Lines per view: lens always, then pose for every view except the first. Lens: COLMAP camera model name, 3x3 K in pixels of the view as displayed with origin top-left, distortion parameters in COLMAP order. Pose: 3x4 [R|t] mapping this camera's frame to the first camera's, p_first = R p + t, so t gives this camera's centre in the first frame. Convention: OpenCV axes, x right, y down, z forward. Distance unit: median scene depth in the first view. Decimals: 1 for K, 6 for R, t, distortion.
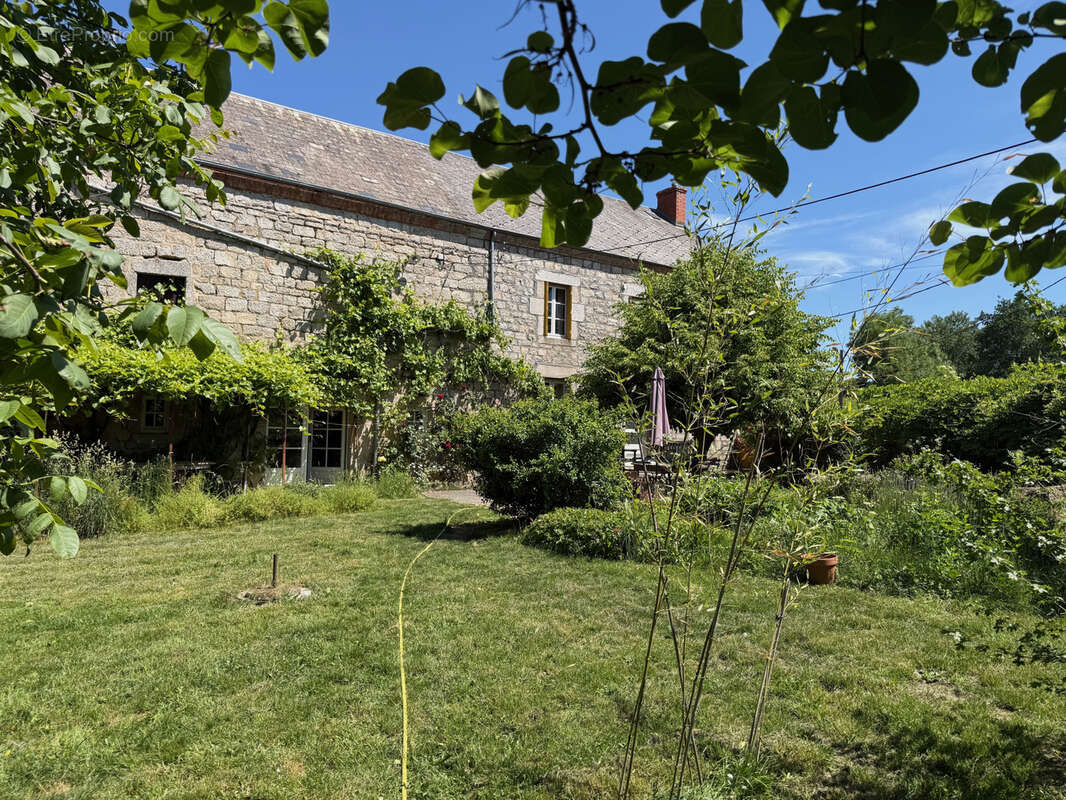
lens RADIAL K [[763.6, 0, 533.0], [0, 763.6, 400.0], [0, 0, 1]] dist [0.189667, -0.370970]
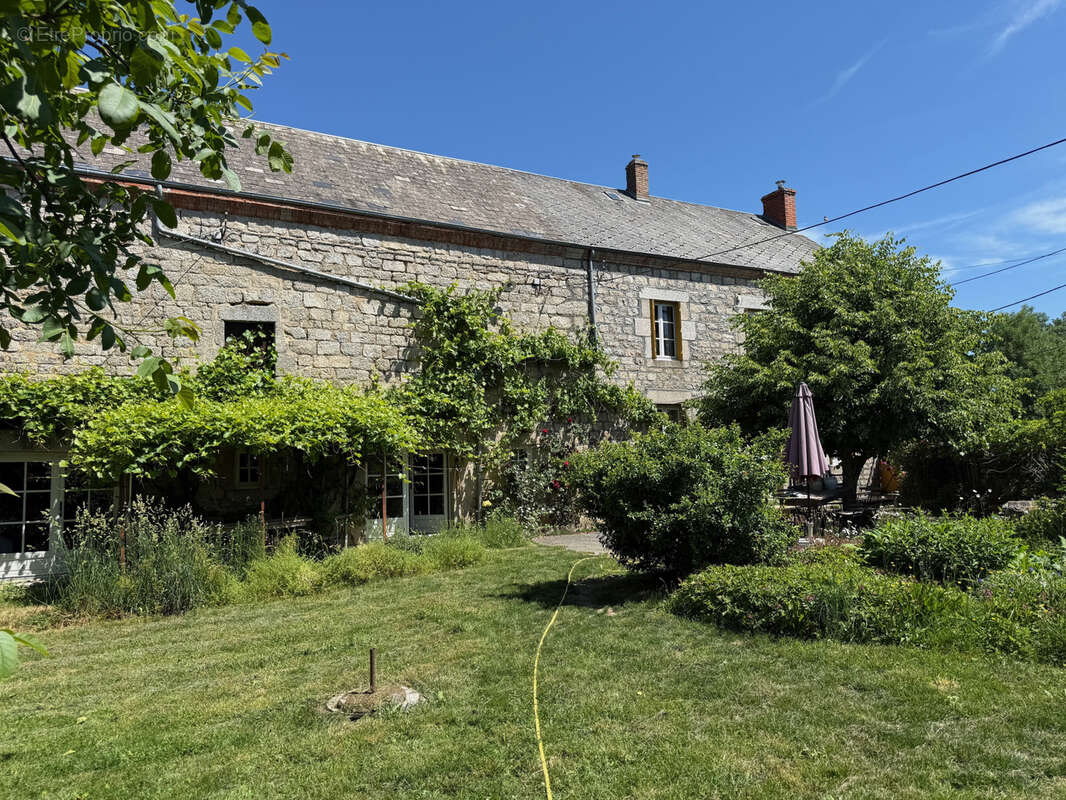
lens RADIAL K [[755.1, 0, 534.7], [0, 755.1, 403.0], [0, 0, 1]] dist [0.205364, -0.349758]
pose [[0.991293, -0.062577, -0.115851, -0.028359], [0.058135, 0.997453, -0.041333, -0.002530], [0.118142, 0.034238, 0.992406, 0.107071]]
